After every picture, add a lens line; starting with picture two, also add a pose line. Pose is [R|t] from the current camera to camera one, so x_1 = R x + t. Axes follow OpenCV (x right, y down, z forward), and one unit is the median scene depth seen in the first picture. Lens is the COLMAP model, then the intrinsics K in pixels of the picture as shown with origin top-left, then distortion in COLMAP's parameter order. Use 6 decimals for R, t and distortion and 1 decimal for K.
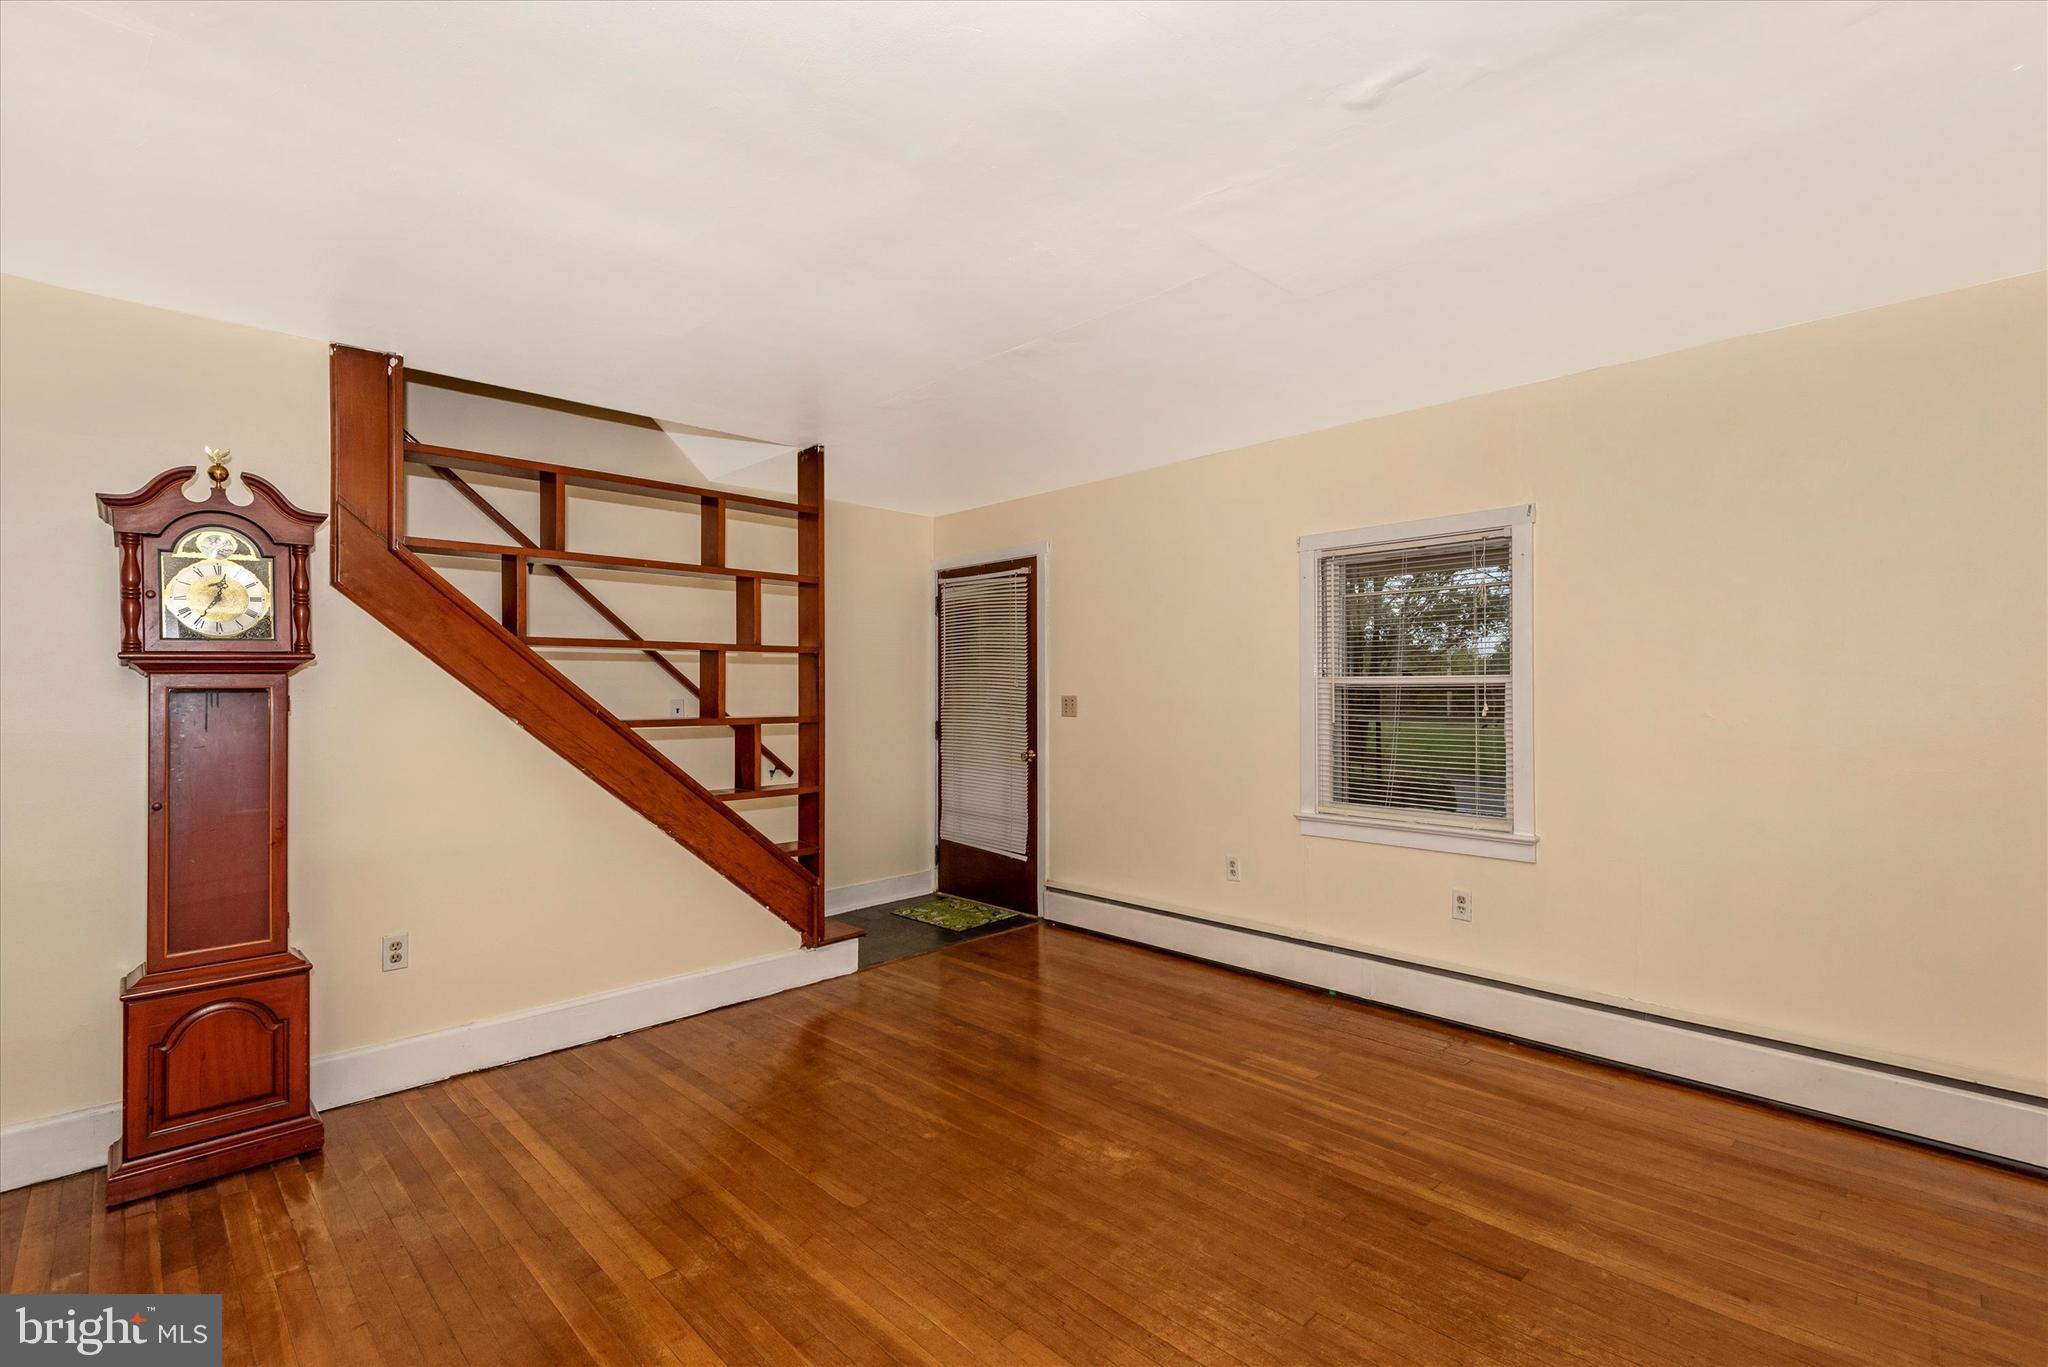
lens RADIAL K [[939.3, 0, 1038.3], [0, 939.3, 681.3], [0, 0, 1]] dist [0.038119, -0.021066]
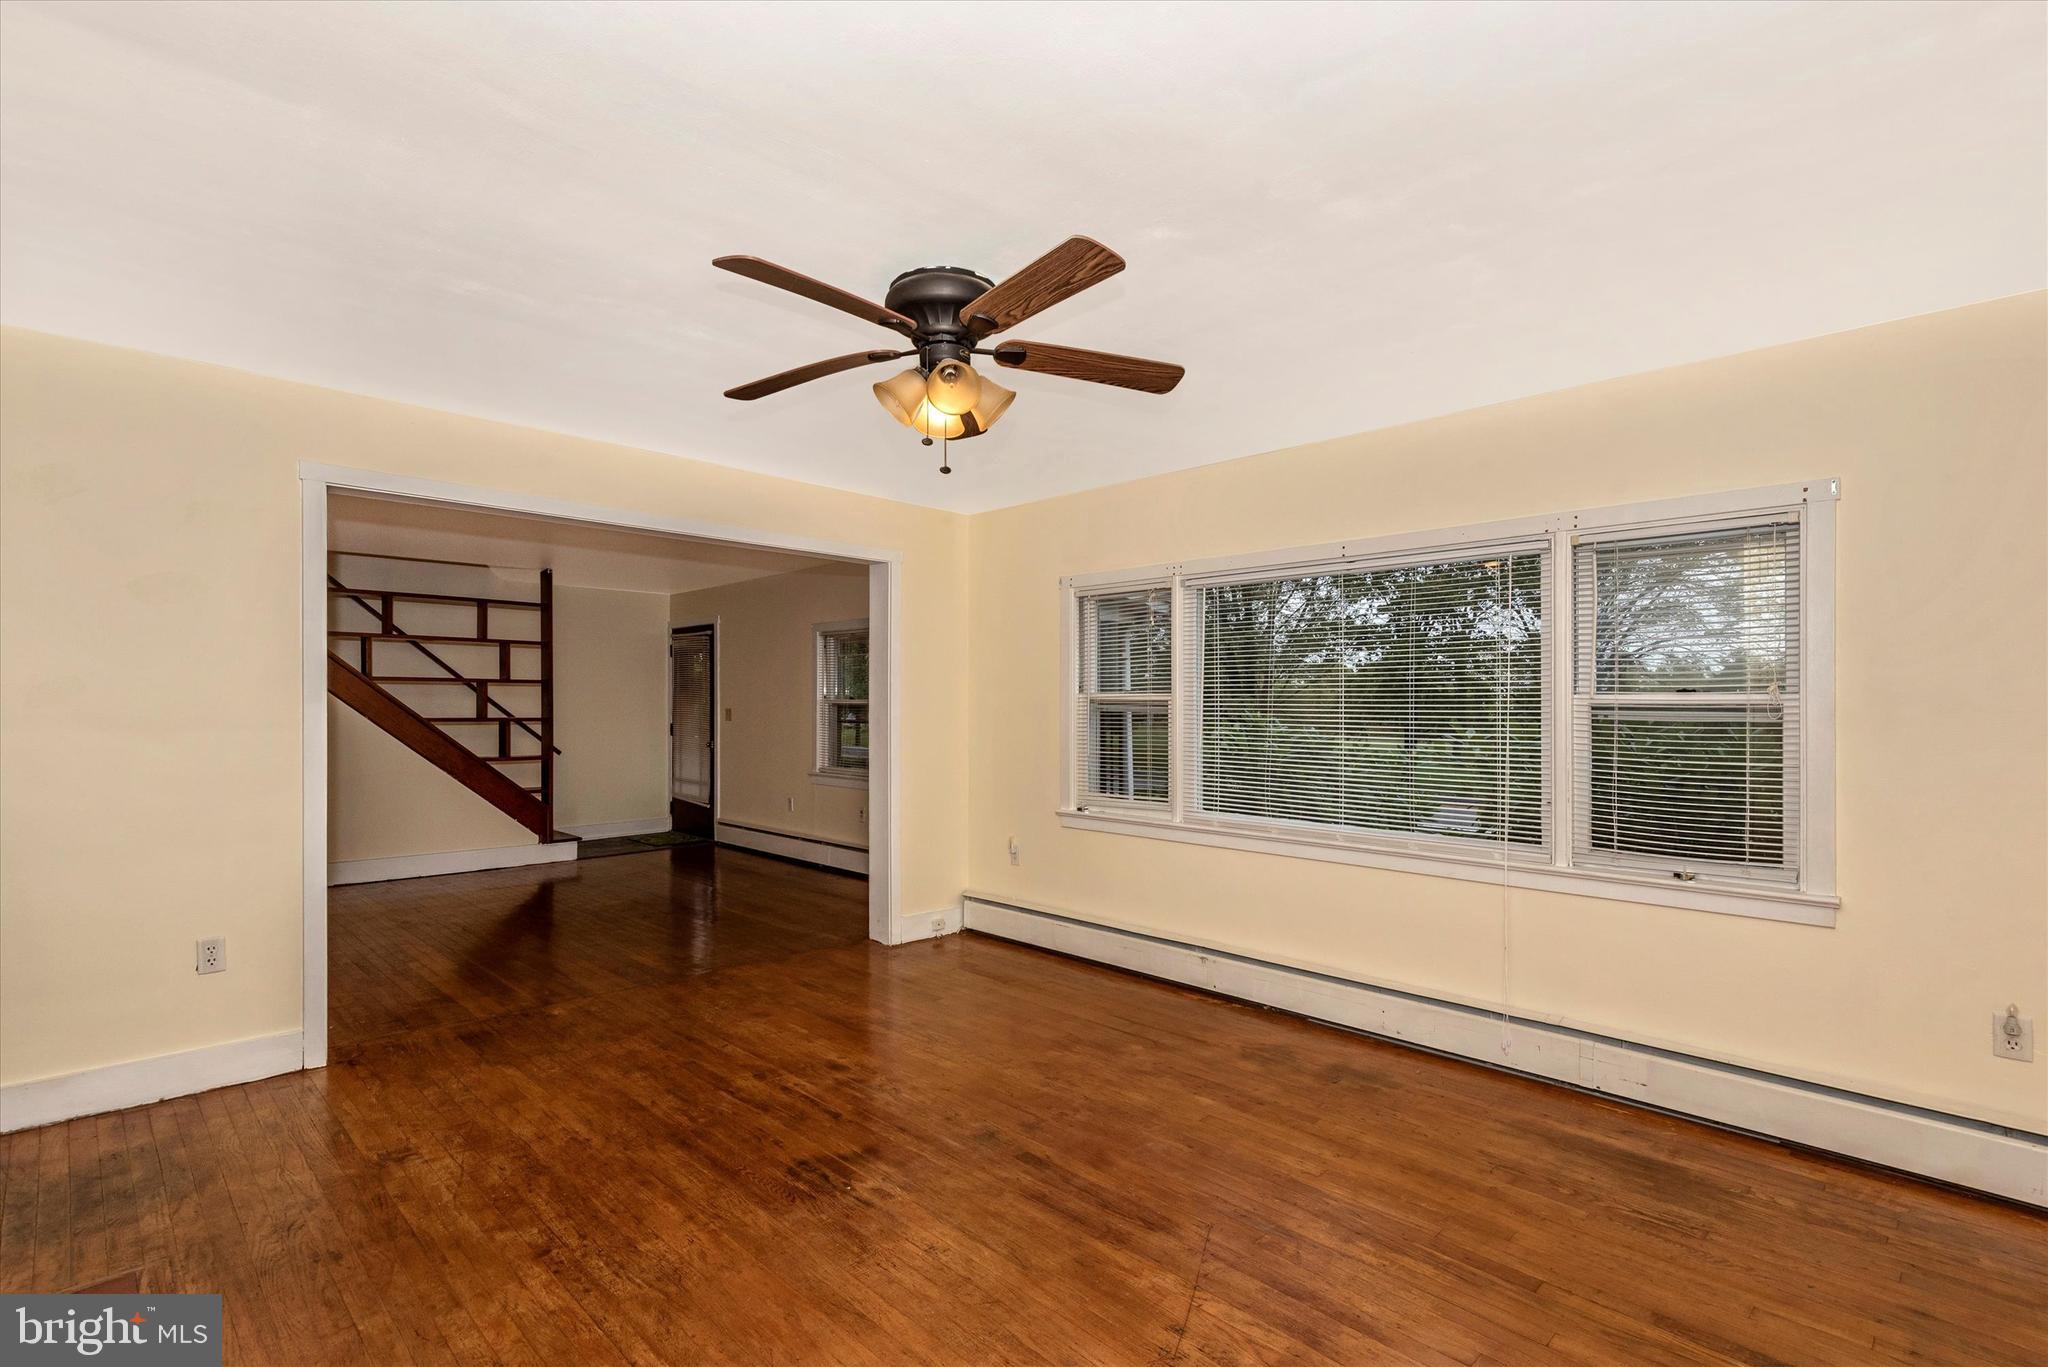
lens RADIAL K [[950.8, 0, 1043.5], [0, 950.8, 709.8], [0, 0, 1]] dist [0.042110, -0.020555]
pose [[0.999829, 0.008735, 0.016310, 0.726779], [-0.008942, 0.999880, 0.012658, -0.010538], [-0.016197, -0.012801, 0.999787, -0.921889]]
